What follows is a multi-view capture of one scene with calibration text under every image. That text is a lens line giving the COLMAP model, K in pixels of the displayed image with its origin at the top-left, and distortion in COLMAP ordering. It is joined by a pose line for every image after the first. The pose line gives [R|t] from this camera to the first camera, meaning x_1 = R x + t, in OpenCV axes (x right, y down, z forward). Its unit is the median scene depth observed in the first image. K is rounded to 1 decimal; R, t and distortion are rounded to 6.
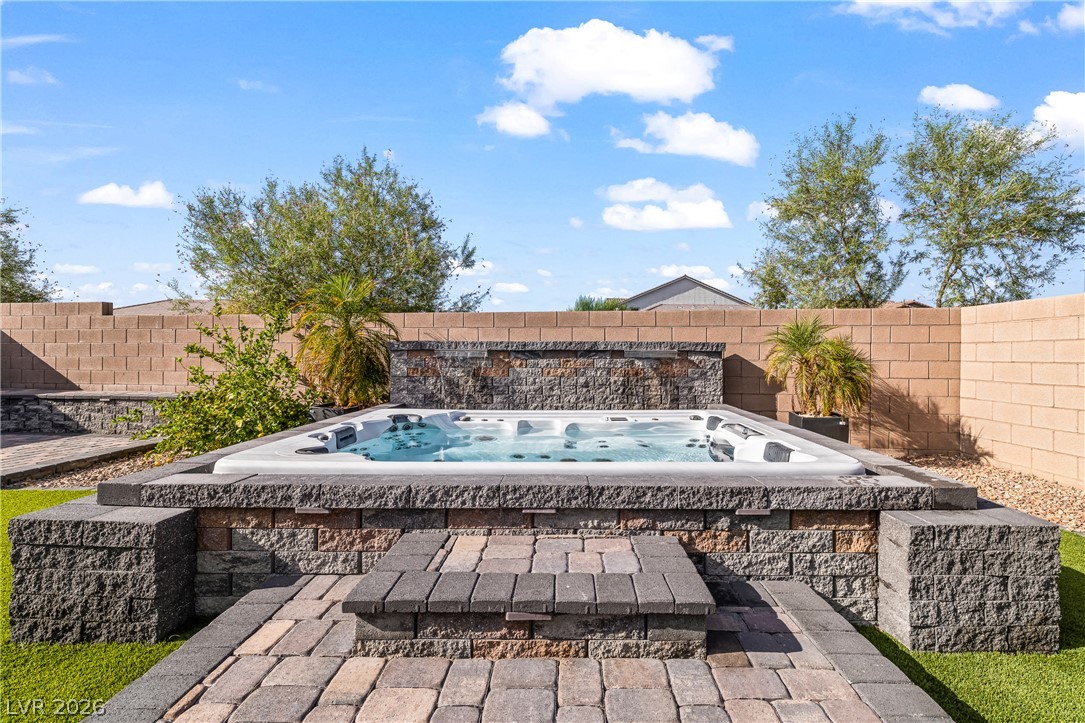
lens RADIAL K [[456.8, 0, 545.0], [0, 456.8, 345.9], [0, 0, 1]] dist [0.000486, 0.000084]
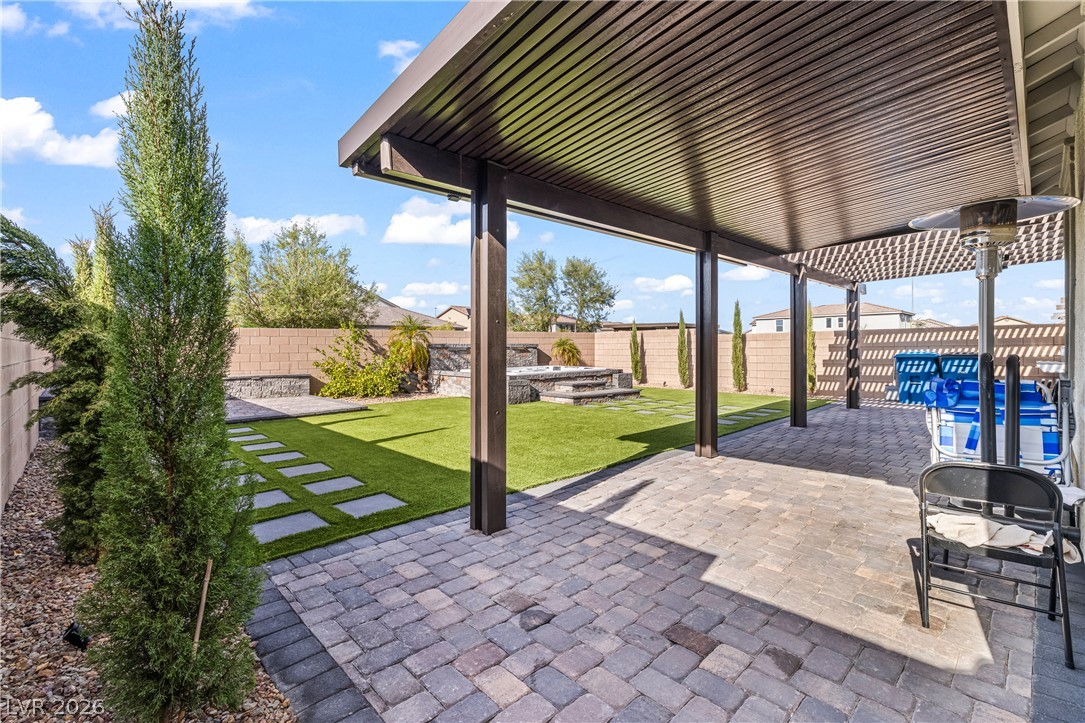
lens RADIAL K [[456.8, 0, 545.0], [0, 456.8, 345.9], [0, 0, 1]] dist [0.000486, 0.000084]
pose [[0.707990, -0.002378, 0.706218, -1.499760], [0.001146, 0.999997, 0.002217, 0.000171], [-0.706222, -0.000760, 0.707991, -0.936934]]
